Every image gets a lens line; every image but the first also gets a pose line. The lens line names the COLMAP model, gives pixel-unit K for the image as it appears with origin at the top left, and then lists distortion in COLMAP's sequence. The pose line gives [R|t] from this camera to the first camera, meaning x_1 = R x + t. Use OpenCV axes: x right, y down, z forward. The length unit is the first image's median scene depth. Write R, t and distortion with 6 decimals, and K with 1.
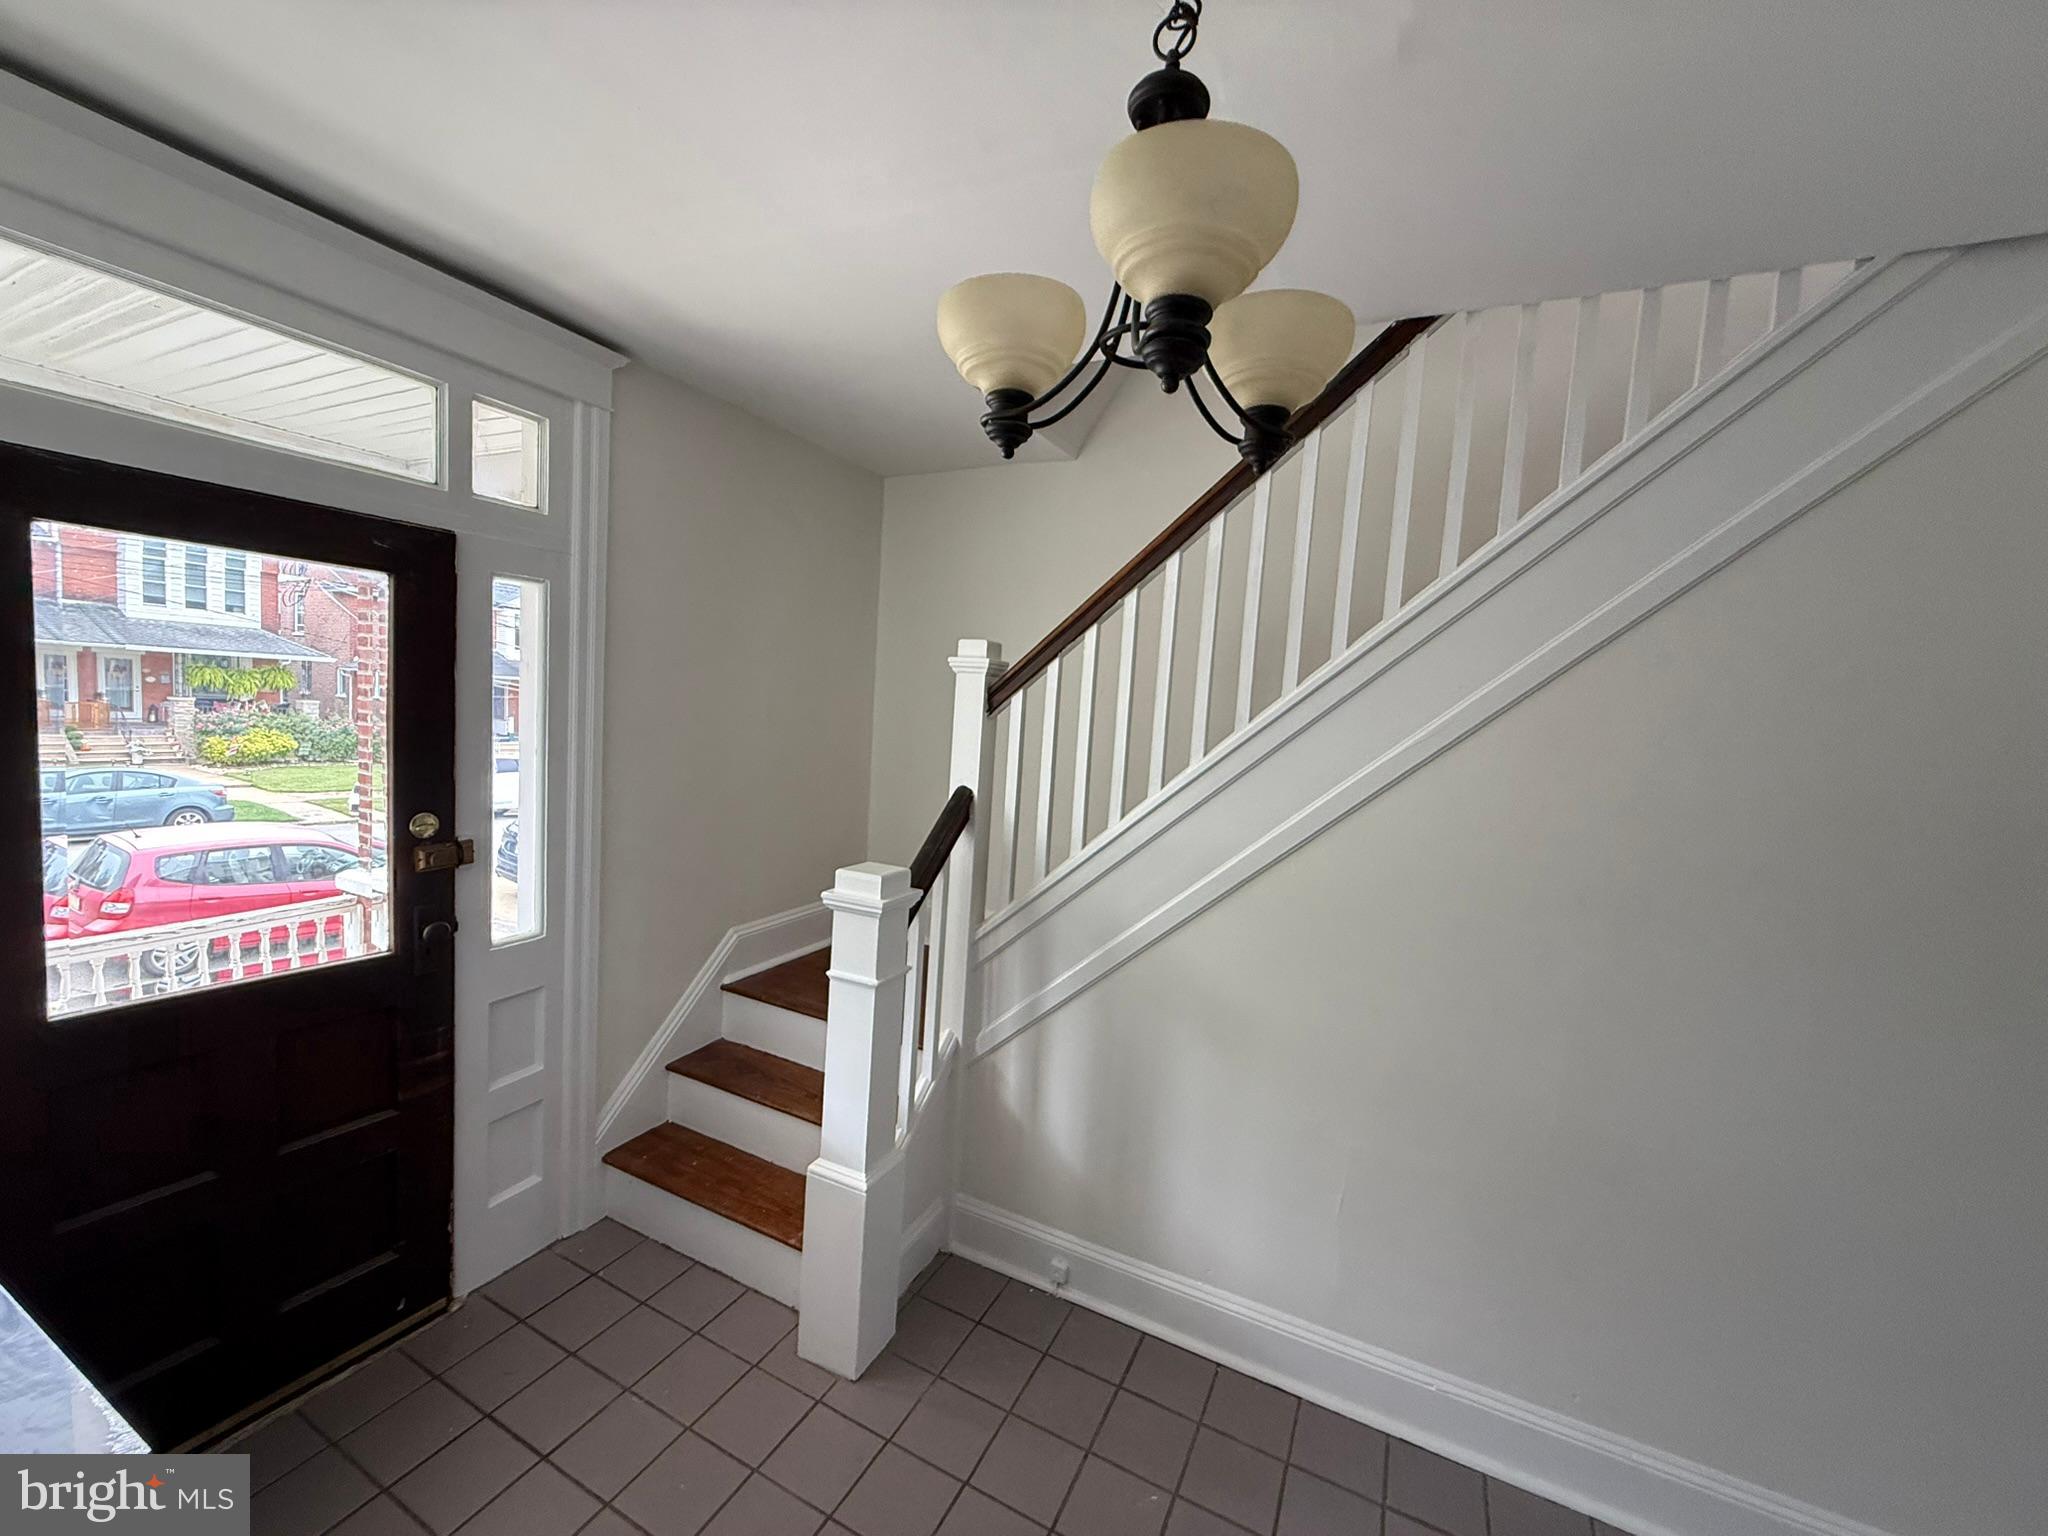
lens RADIAL K [[813.8, 0, 1018.8], [0, 813.8, 770.1], [0, 0, 1]] dist [0.002071, -0.000731]
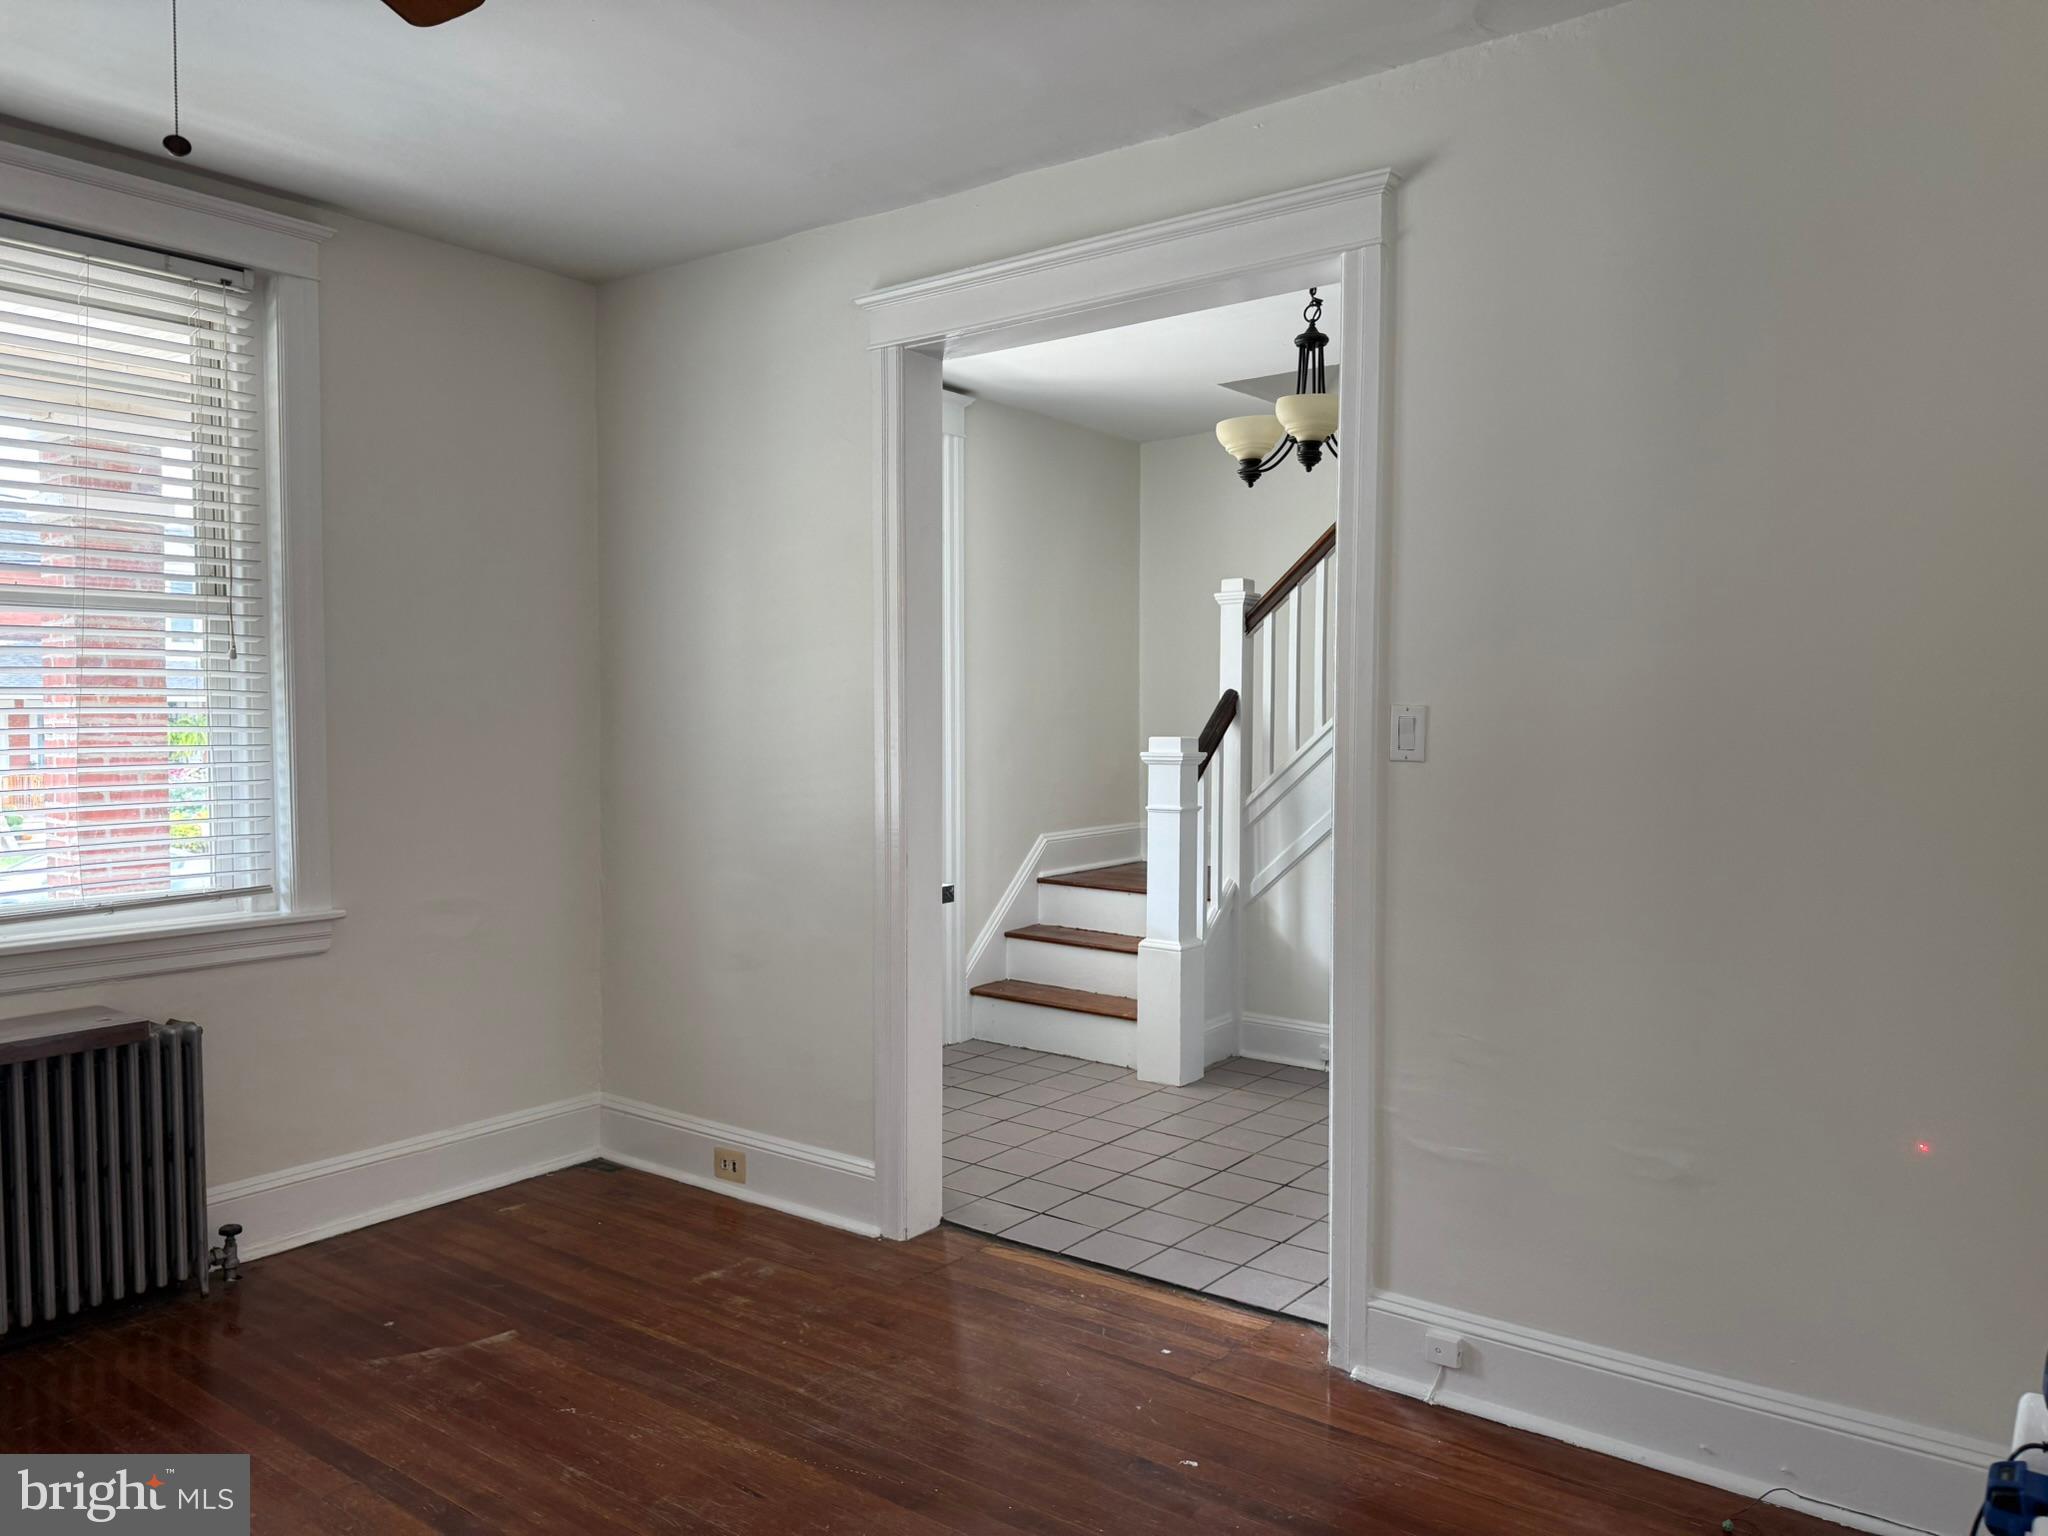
lens RADIAL K [[1427.8, 0, 1037.3], [0, 1427.8, 761.3], [0, 0, 1]] dist [0.134533, -0.218467]
pose [[0.982097, -0.055039, -0.180153, 0.037685], [0.045265, 0.997294, -0.057929, 0.261397], [0.182854, 0.048737, 0.981931, -1.363501]]
